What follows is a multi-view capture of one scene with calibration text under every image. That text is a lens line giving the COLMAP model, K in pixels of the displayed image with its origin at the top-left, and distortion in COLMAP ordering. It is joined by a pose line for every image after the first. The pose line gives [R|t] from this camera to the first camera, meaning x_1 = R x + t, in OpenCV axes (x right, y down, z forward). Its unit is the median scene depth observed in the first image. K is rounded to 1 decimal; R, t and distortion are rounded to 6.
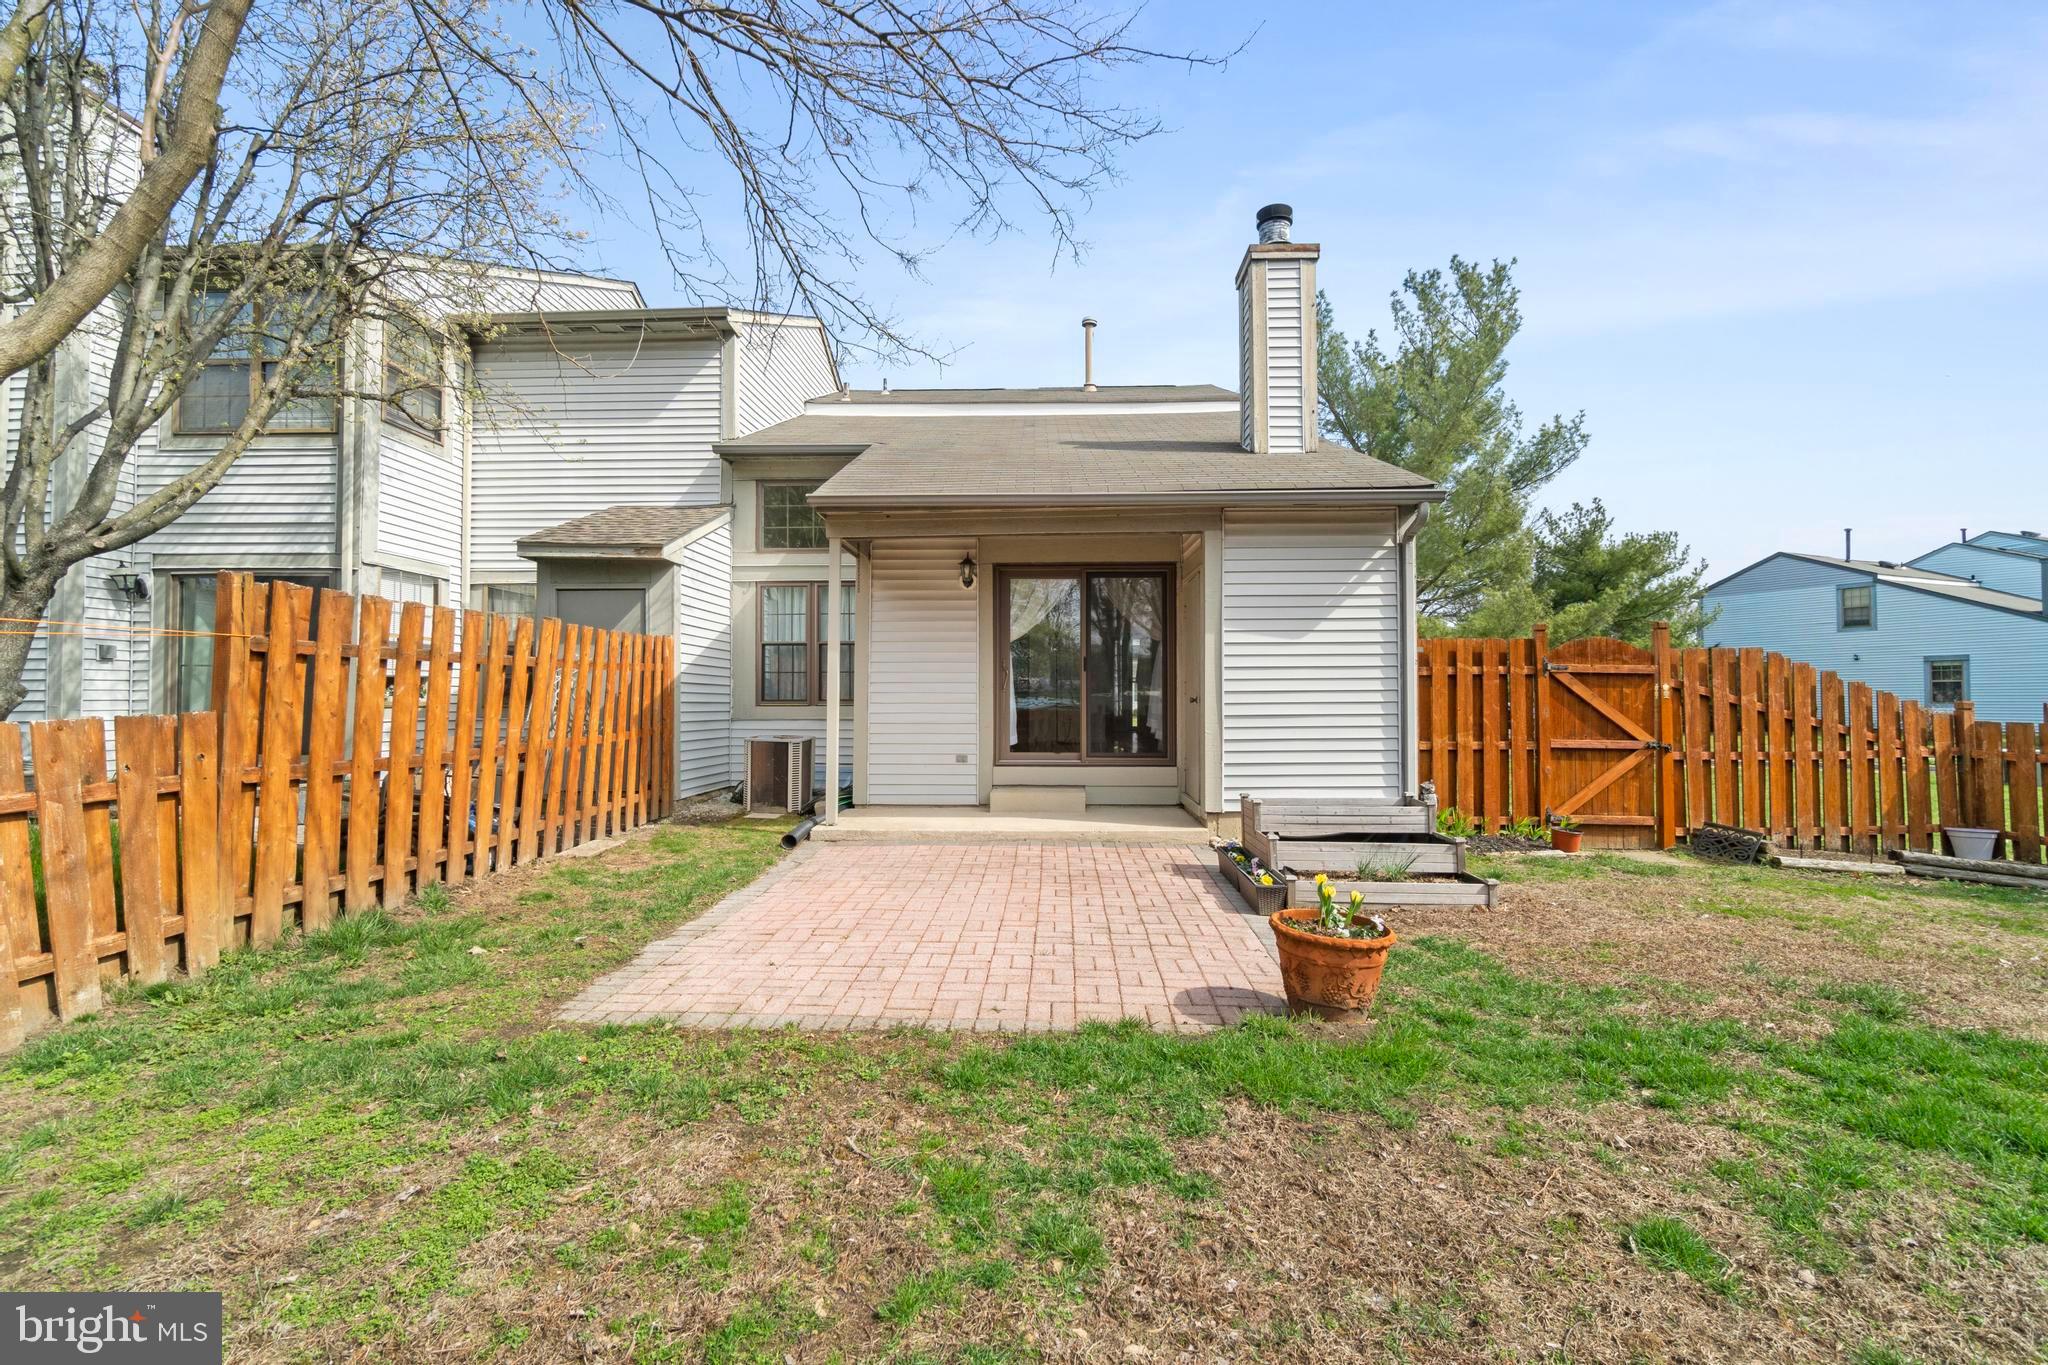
lens RADIAL K [[869.2, 0, 1024.0], [0, 869.2, 682.5], [0, 0, 1]] dist [-0.000646, 0.000013]
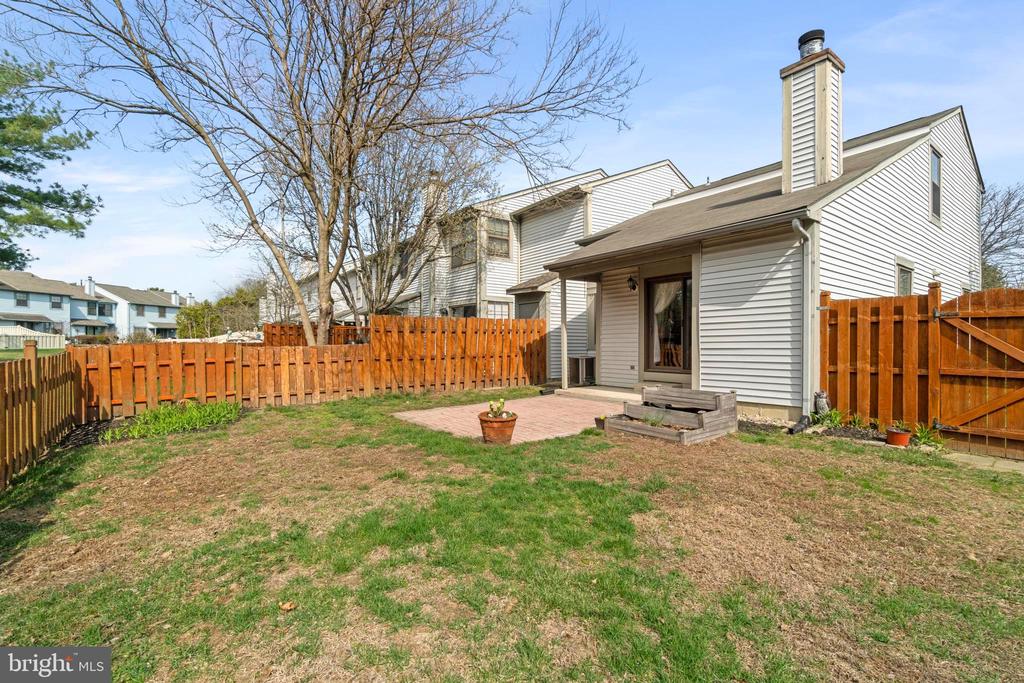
lens RADIAL K [[448.0, 0, 512.0], [0, 448.0, 341.5], [0, 0, 1]] dist [0.024854, 0.000055]
pose [[0.627656, -0.005562, -0.778471, 0.735610], [0.018325, 0.999803, 0.007632, 0.007125], [0.778275, -0.019056, 0.627634, 0.037766]]
